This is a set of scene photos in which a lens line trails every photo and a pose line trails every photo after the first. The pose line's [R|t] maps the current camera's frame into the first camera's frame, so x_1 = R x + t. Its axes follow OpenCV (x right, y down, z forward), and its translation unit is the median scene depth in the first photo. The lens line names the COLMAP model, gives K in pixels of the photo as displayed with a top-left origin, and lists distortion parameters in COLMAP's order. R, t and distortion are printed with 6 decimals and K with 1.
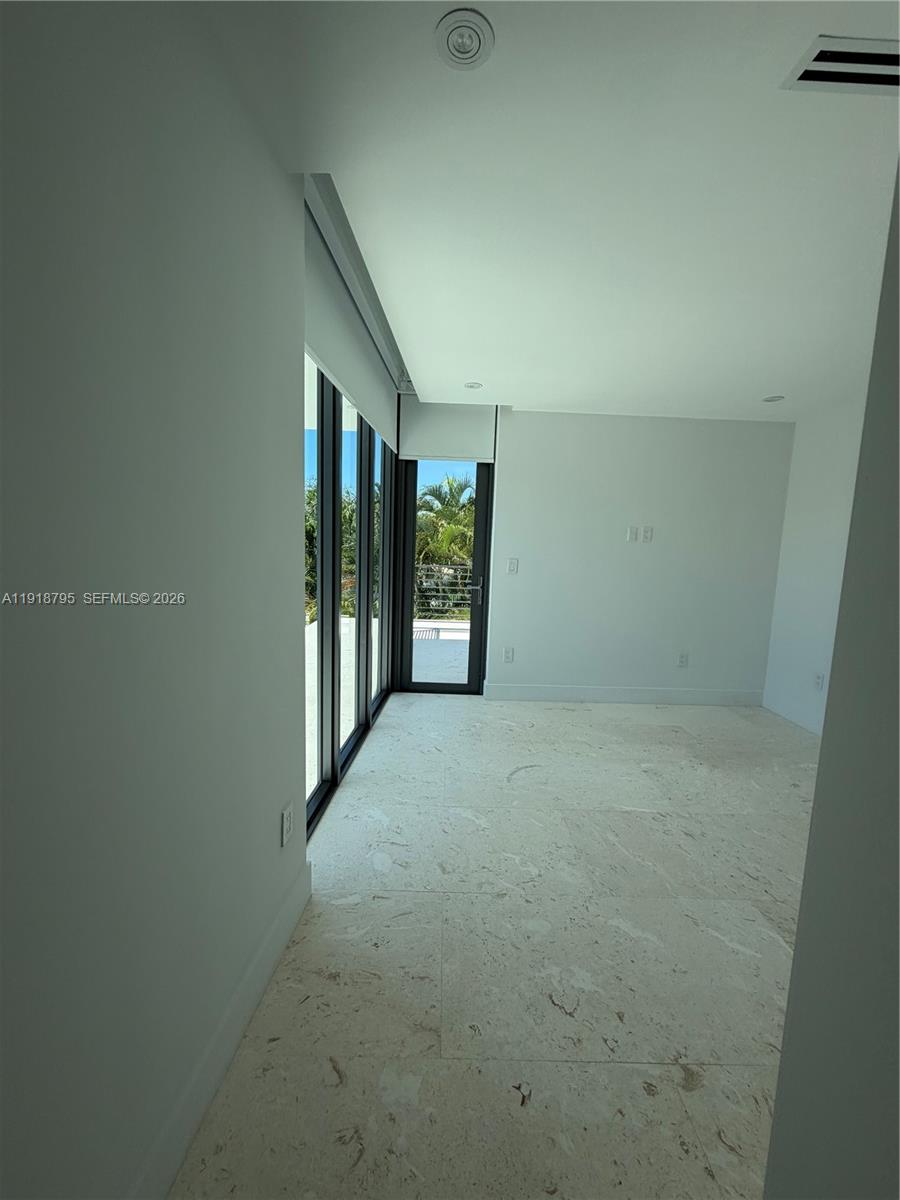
lens RADIAL K [[492.8, 0, 449.5], [0, 492.8, 599.9], [0, 0, 1]] dist [-0.001467, 0.000661]
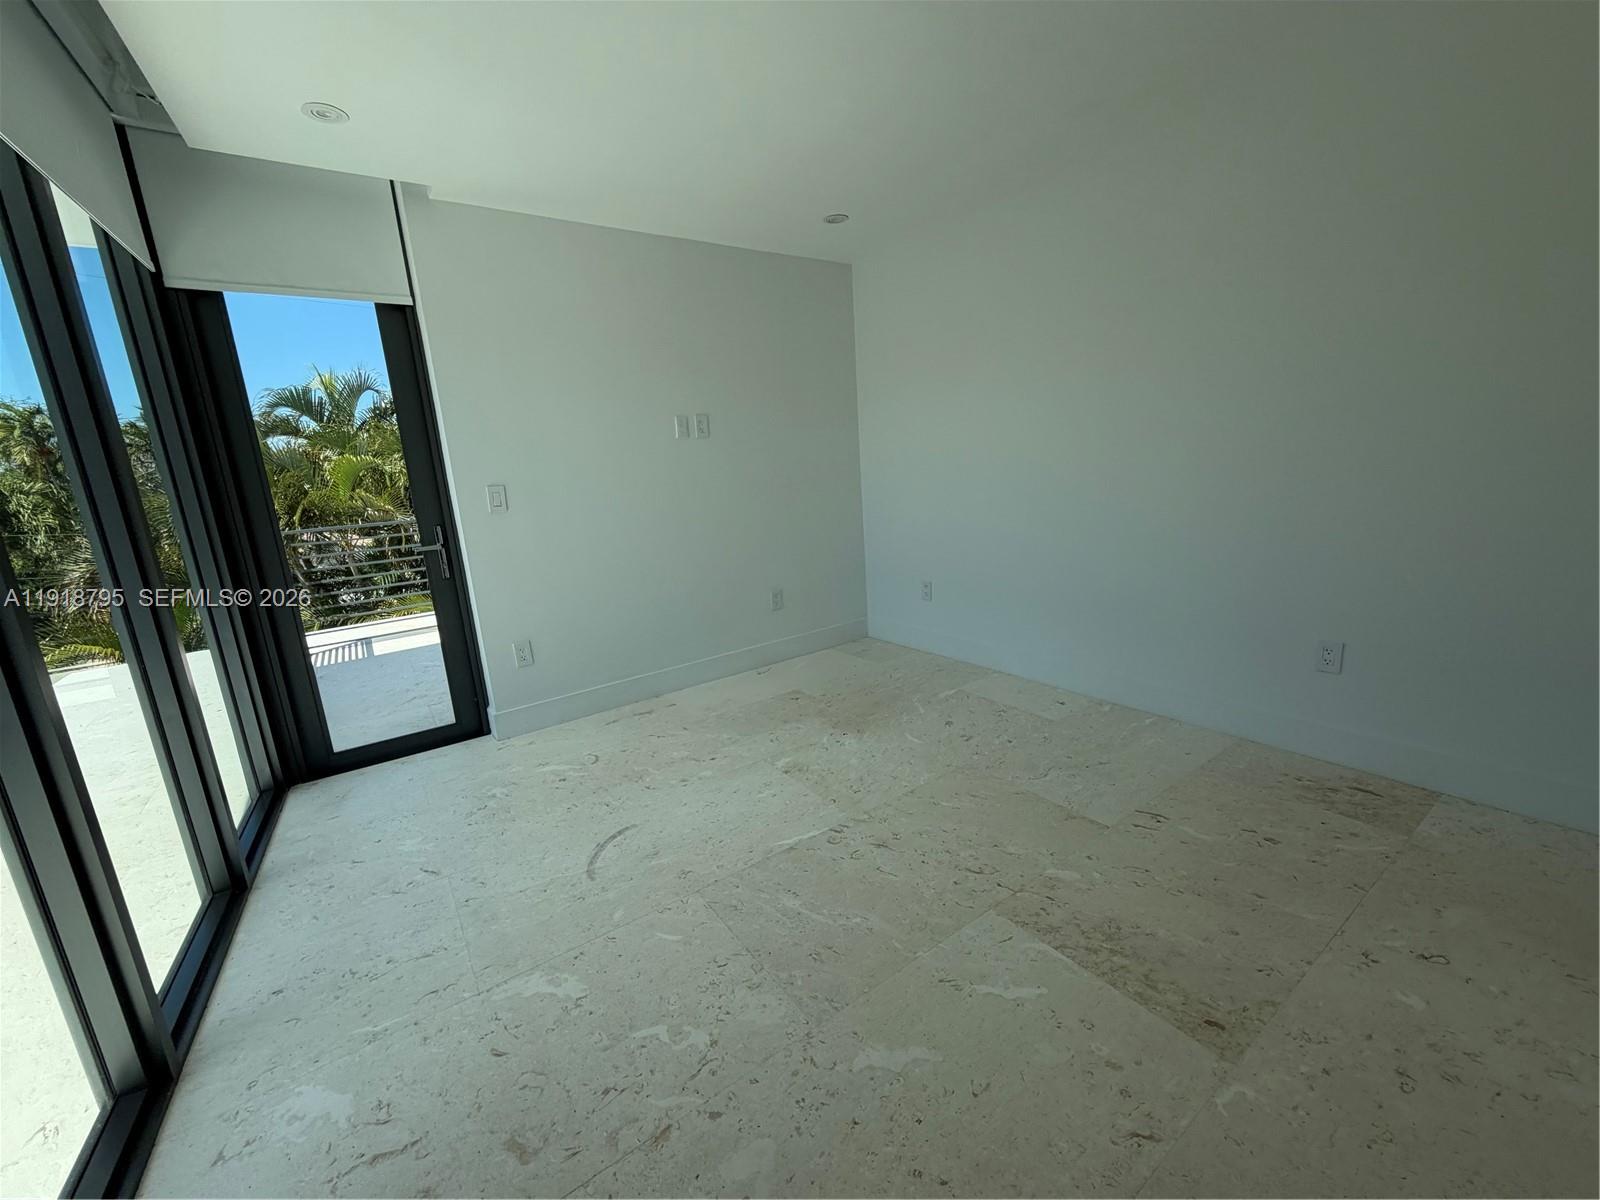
lens RADIAL K [[657.0, 0, 808.1], [0, 657.0, 604.1], [0, 0, 1]] dist [-0.001467, 0.000661]
pose [[0.818021, -0.210410, 0.535322, -0.007450], [0.165027, 0.977416, 0.132000, 0.009607], [-0.551006, -0.019637, 0.834270, 0.194056]]
